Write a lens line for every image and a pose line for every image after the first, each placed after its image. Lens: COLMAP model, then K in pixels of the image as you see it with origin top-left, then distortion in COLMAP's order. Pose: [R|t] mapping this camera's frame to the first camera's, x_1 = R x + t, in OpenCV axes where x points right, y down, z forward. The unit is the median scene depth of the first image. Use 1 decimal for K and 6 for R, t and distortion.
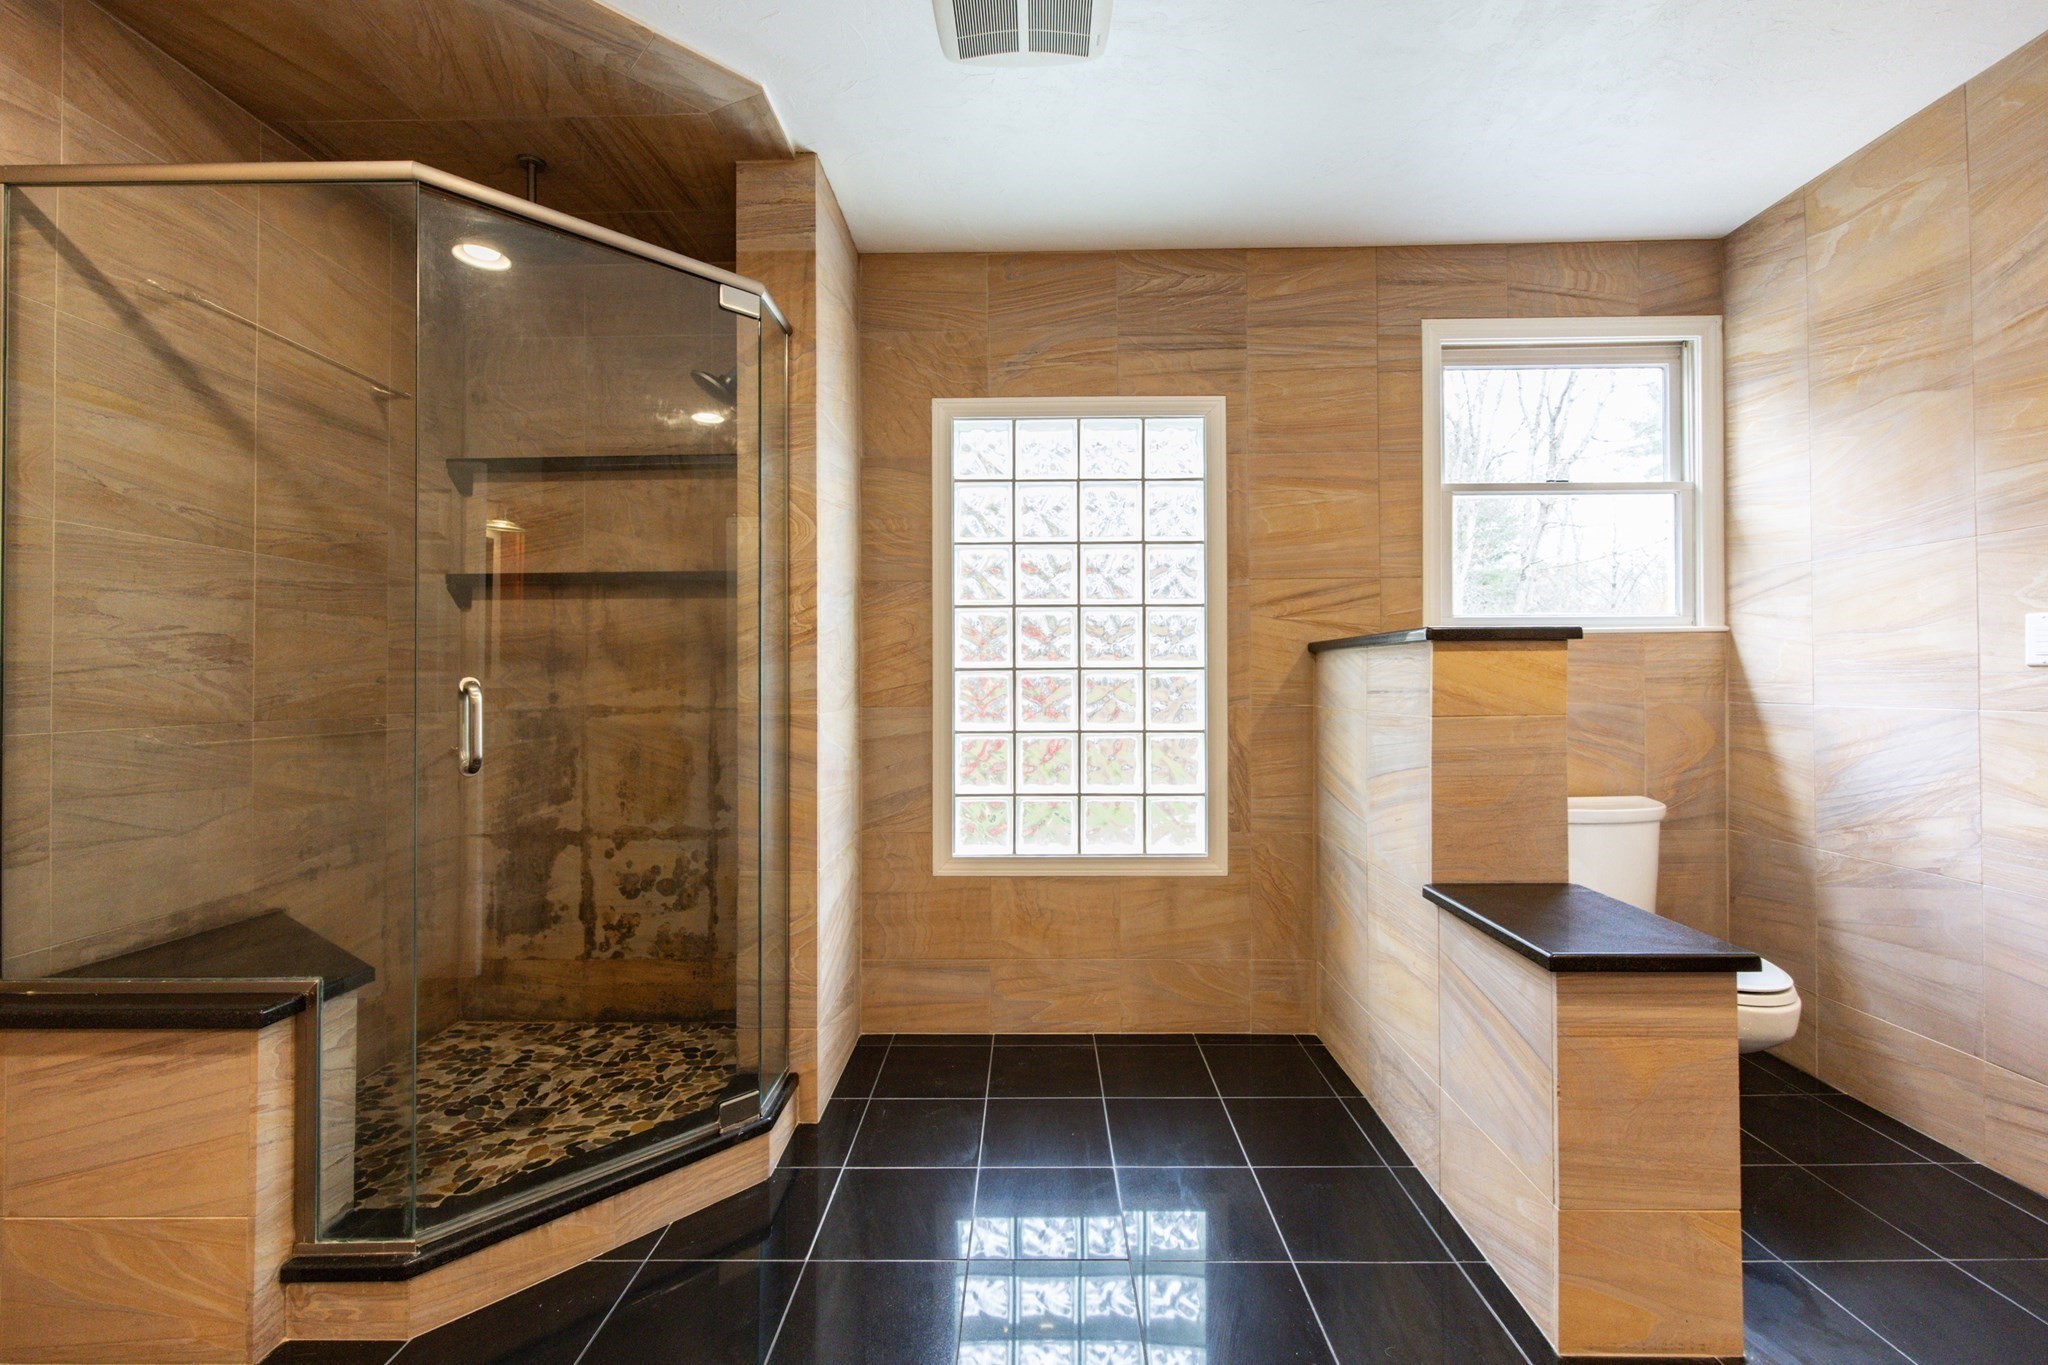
lens RADIAL K [[838.8, 0, 1024.6], [0, 838.8, 662.7], [0, 0, 1]] dist [-0.002453, -0.000395]
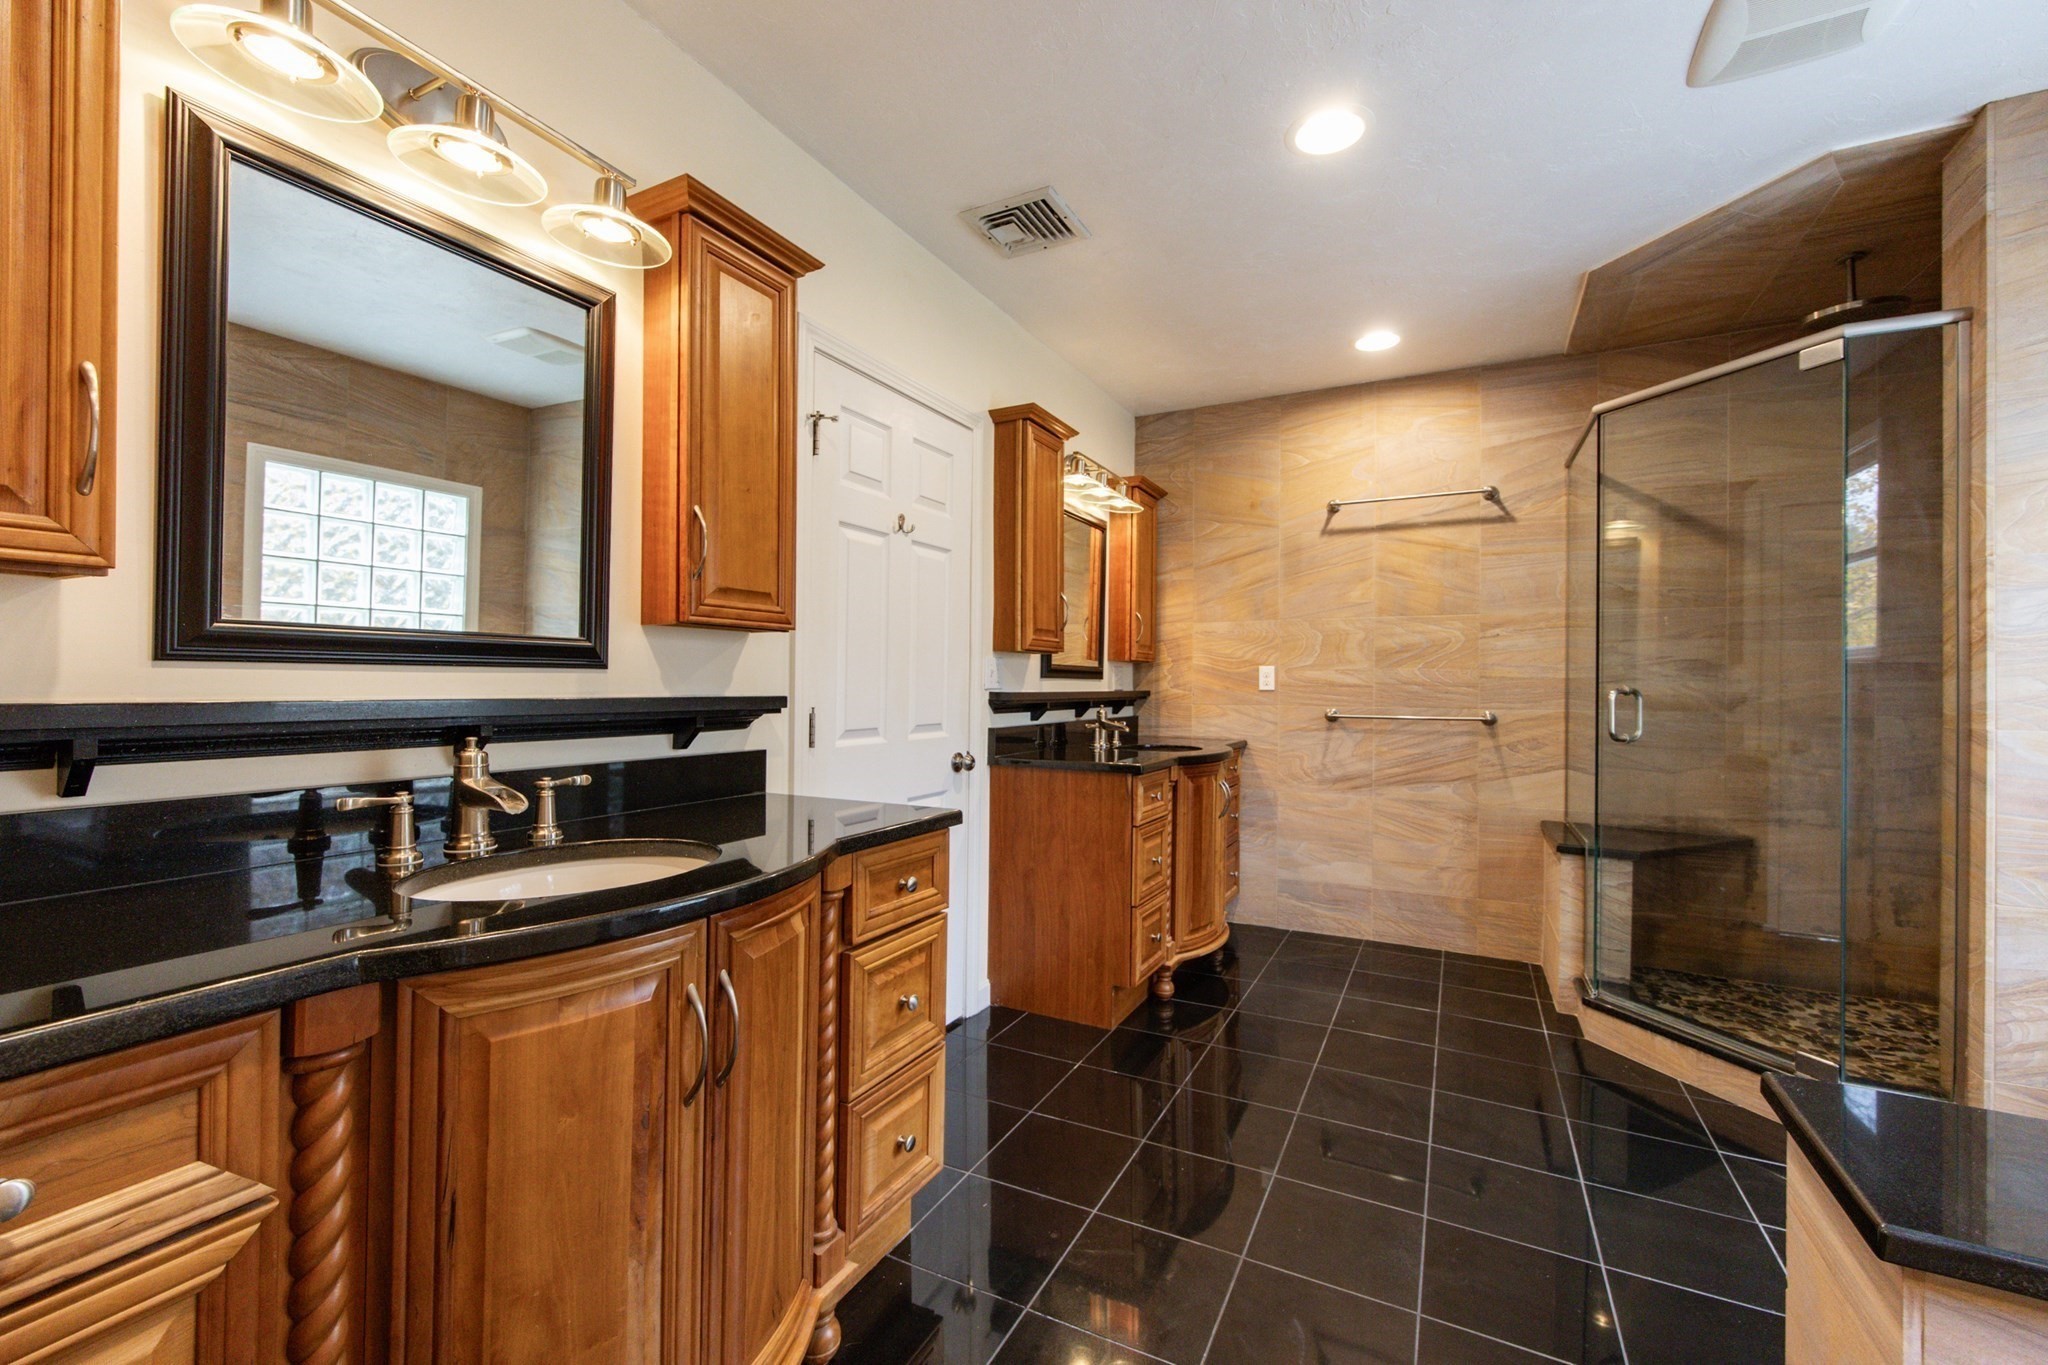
lens RADIAL K [[838.8, 0, 1024.6], [0, 838.8, 662.7], [0, 0, 1]] dist [-0.002453, -0.000395]
pose [[-0.440368, -0.009103, -0.897771, 1.023059], [0.013732, 0.999763, -0.016872, -0.016050], [0.897712, -0.019758, -0.440139, 0.474348]]
